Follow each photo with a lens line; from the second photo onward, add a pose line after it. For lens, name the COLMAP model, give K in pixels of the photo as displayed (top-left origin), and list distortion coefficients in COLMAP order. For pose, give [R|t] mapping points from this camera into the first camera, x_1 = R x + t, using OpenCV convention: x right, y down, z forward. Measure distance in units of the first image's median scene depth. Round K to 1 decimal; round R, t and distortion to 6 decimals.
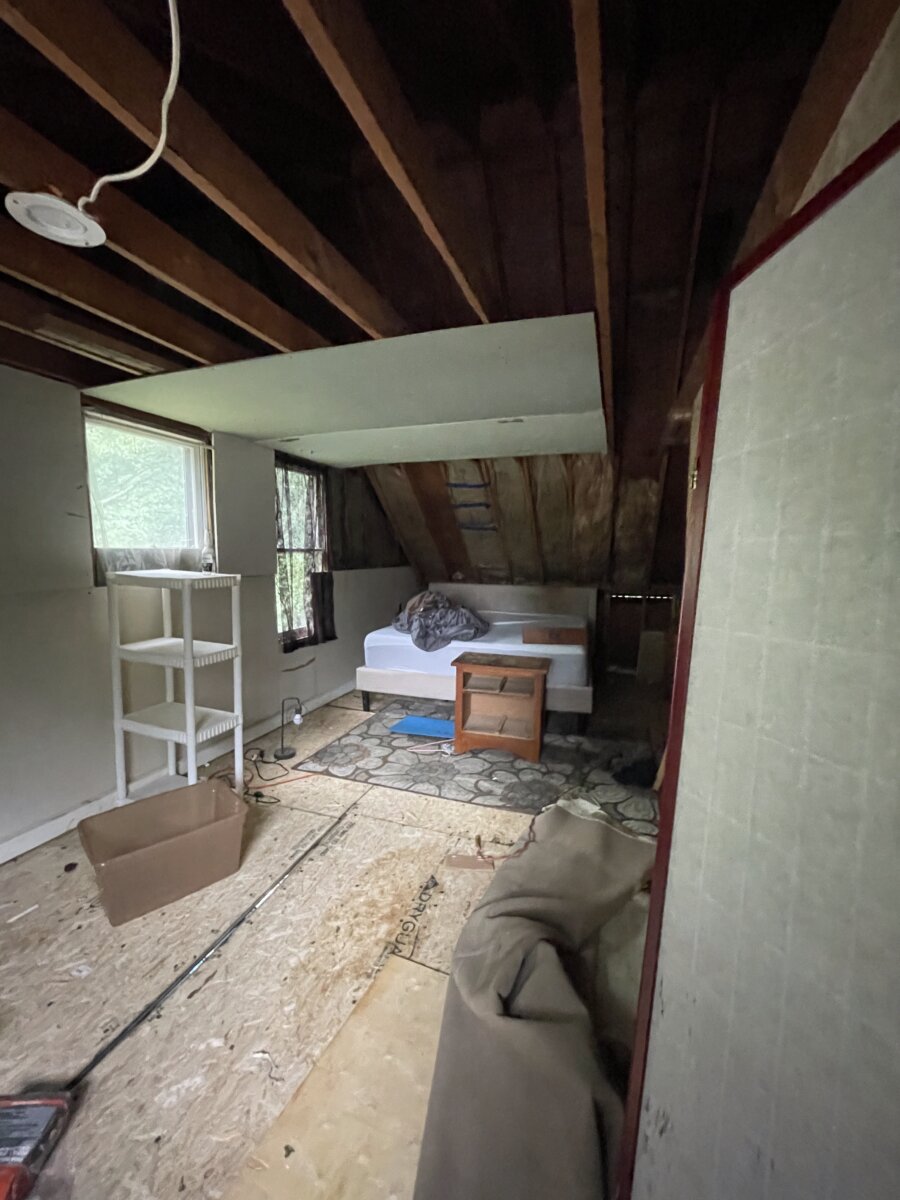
lens RADIAL K [[486.5, 0, 447.9], [0, 486.5, 602.2], [0, 0, 1]] dist [-0.000805, -0.000293]
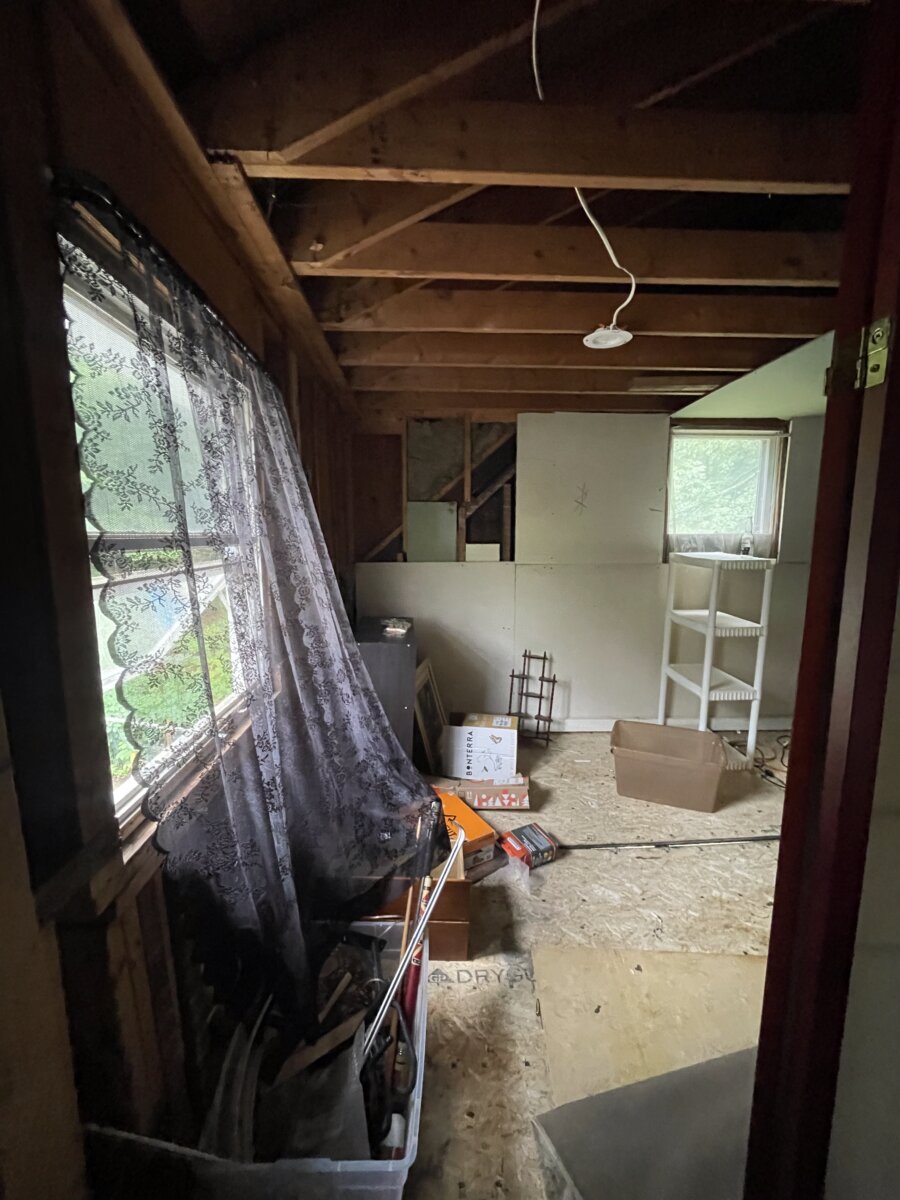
lens RADIAL K [[486.5, 0, 447.2], [0, 486.5, 603.0], [0, 0, 1]] dist [-0.000805, -0.000293]
pose [[0.366924, 0.123558, -0.922009, 0.294794], [-0.092358, 0.991082, 0.096059, 0.002123], [0.925655, 0.049908, 0.375063, -0.040772]]
